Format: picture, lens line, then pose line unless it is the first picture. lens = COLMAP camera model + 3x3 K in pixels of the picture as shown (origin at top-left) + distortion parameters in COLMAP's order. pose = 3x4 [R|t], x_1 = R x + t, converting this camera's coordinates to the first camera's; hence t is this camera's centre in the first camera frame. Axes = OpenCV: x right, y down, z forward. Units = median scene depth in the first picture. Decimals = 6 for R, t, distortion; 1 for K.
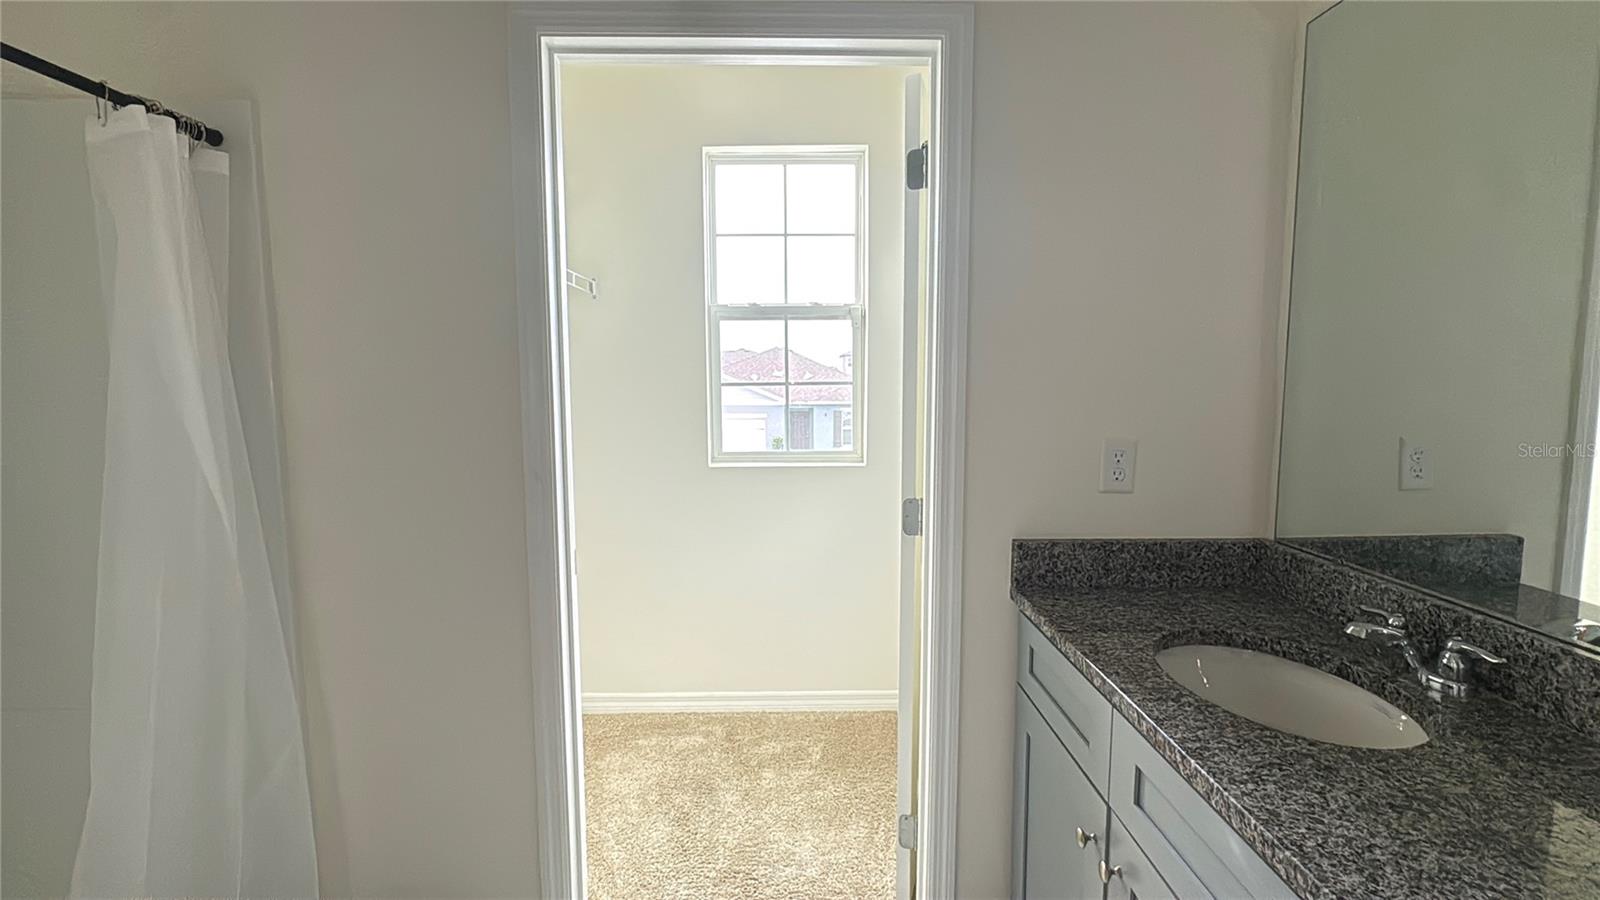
lens RADIAL K [[702.4, 0, 799.5], [0, 702.4, 442.2], [0, 0, 1]] dist [-0.000825, -0.000266]
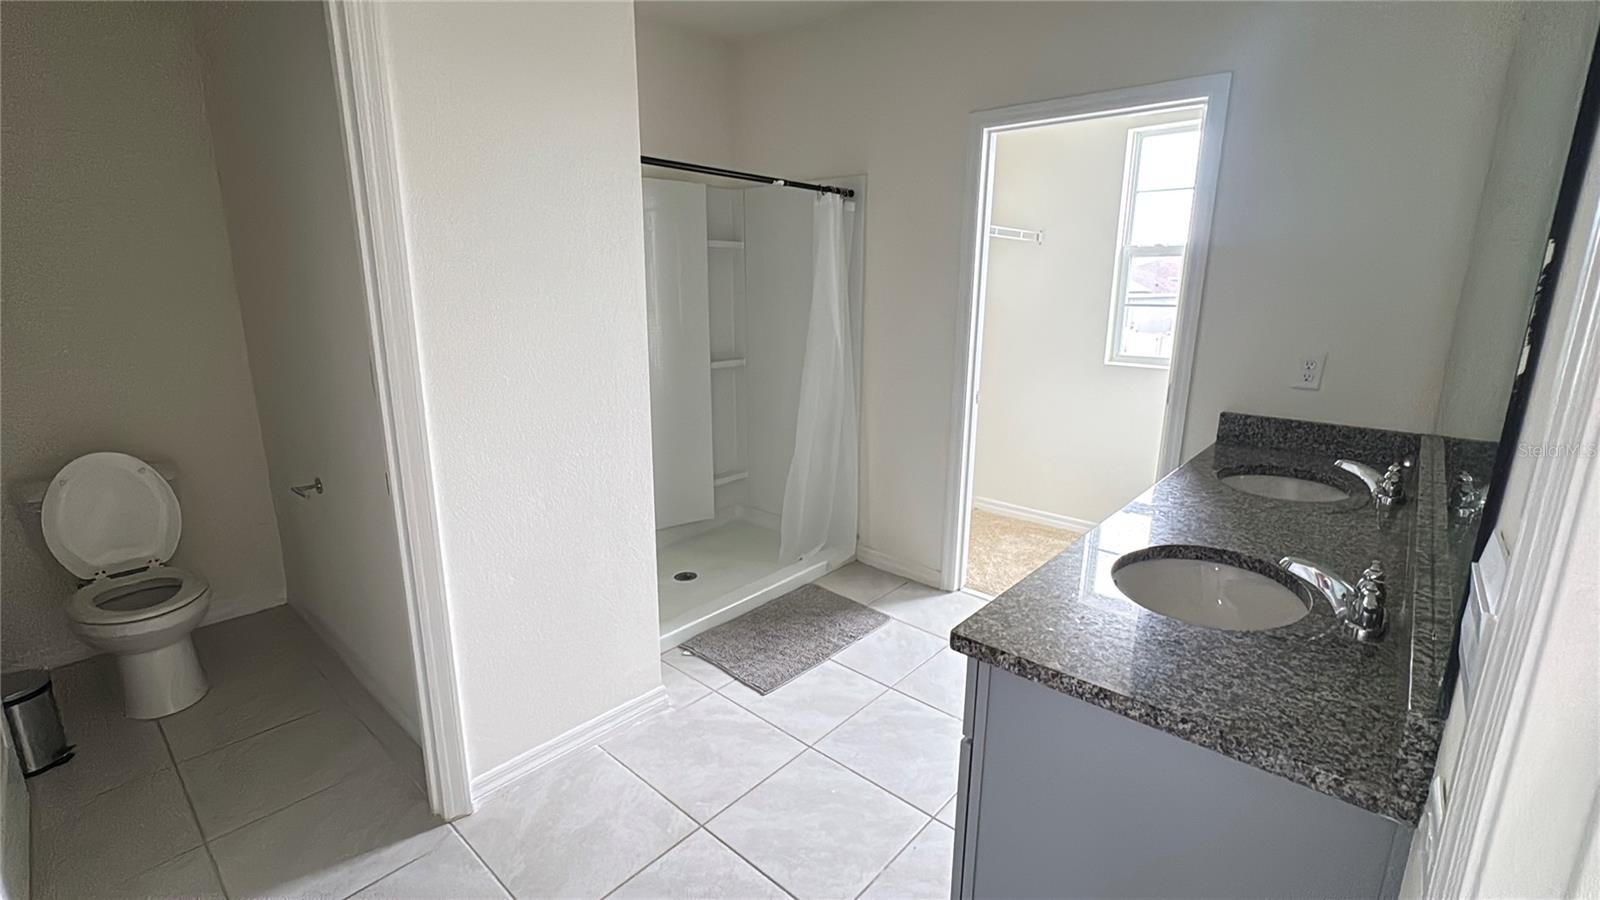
lens RADIAL K [[702.4, 0, 802.9], [0, 702.4, 449.0], [0, 0, 1]] dist [-0.000825, -0.000266]
pose [[0.736262, 0.167331, -0.655682, 0.669828], [-0.080133, 0.983687, 0.161057, 0.042900], [0.671936, -0.066039, 0.737659, -0.823262]]
